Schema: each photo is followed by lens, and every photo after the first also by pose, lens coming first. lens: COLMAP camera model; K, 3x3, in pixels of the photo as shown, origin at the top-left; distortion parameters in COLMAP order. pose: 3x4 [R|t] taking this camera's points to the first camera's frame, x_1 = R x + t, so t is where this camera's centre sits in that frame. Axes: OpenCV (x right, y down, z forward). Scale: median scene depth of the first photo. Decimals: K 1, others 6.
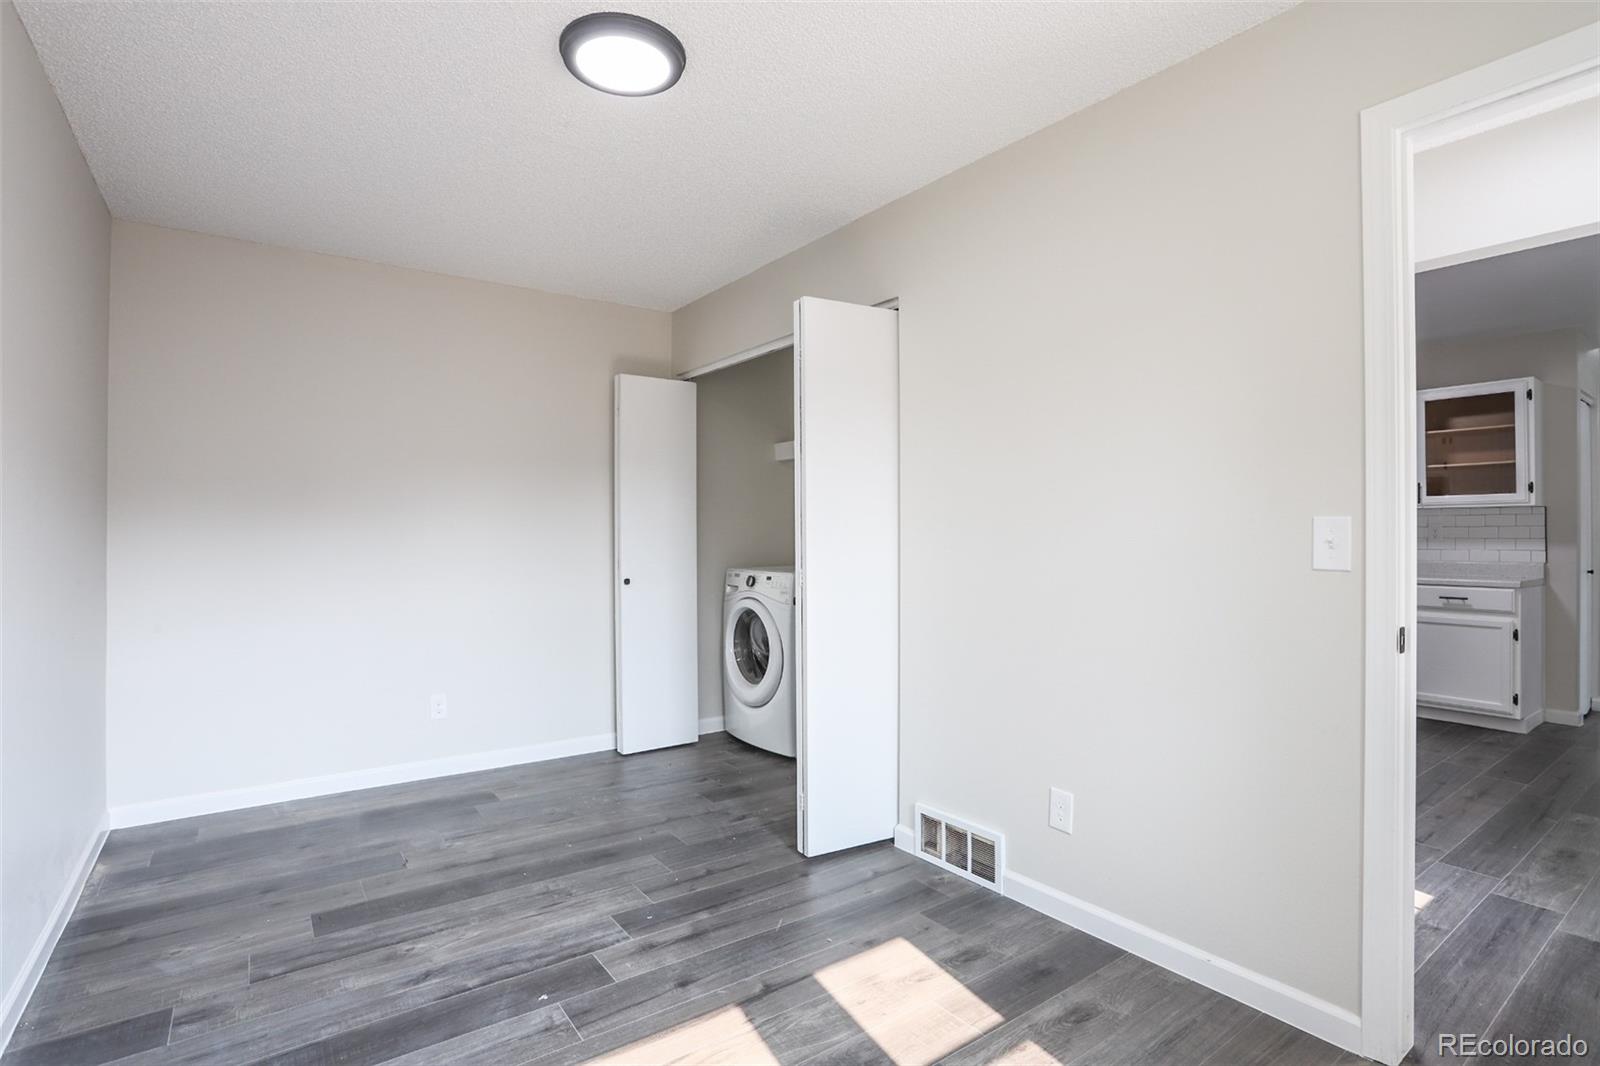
lens RADIAL K [[772.2, 0, 800.0], [0, 772.2, 533.0], [0, 0, 1]] dist [-0.058092, 0.029476]
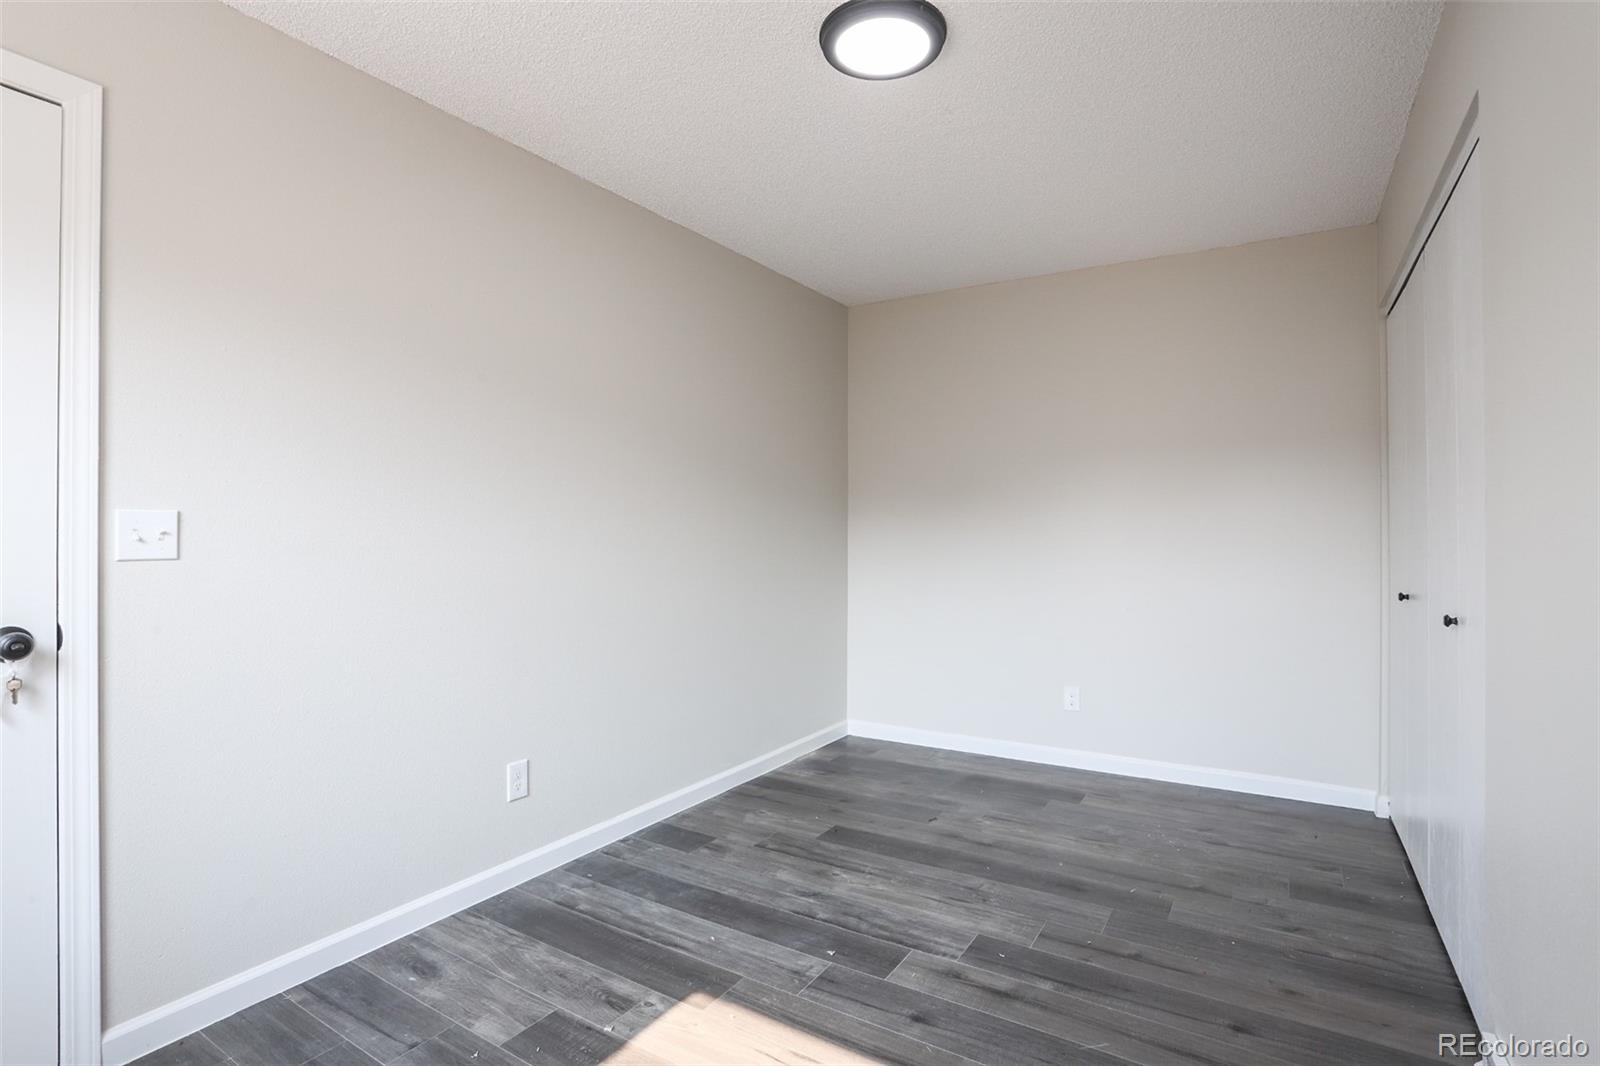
lens RADIAL K [[772.2, 0, 800.0], [0, 772.2, 533.0], [0, 0, 1]] dist [-0.058092, 0.029476]
pose [[0.375726, -0.004606, -0.926719, 0.526693], [0.009761, 0.999952, -0.001012, 0.005657], [0.926679, -0.008666, 0.375753, 0.433632]]
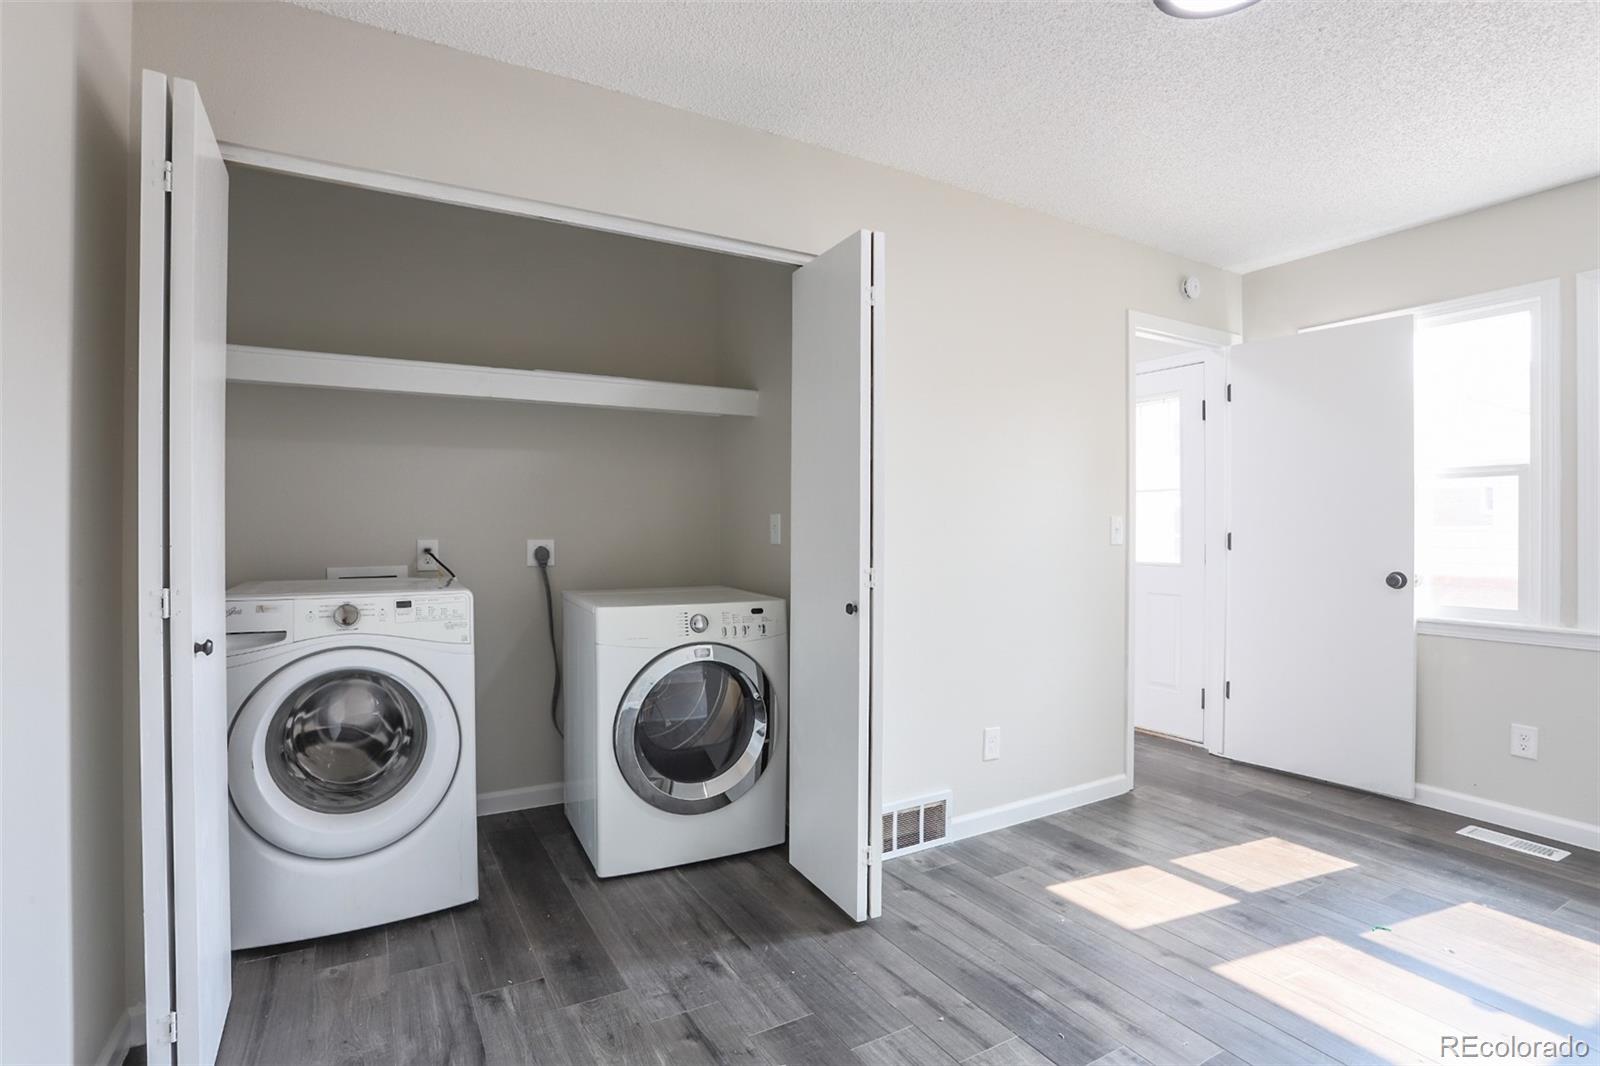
lens RADIAL K [[772.2, 0, 800.0], [0, 772.2, 533.0], [0, 0, 1]] dist [-0.058092, 0.029476]
pose [[0.096962, 0.001574, 0.995287, -0.934945], [-0.009142, 0.999958, -0.000691, 0.010765], [-0.995246, -0.009032, 0.096972, 1.152206]]
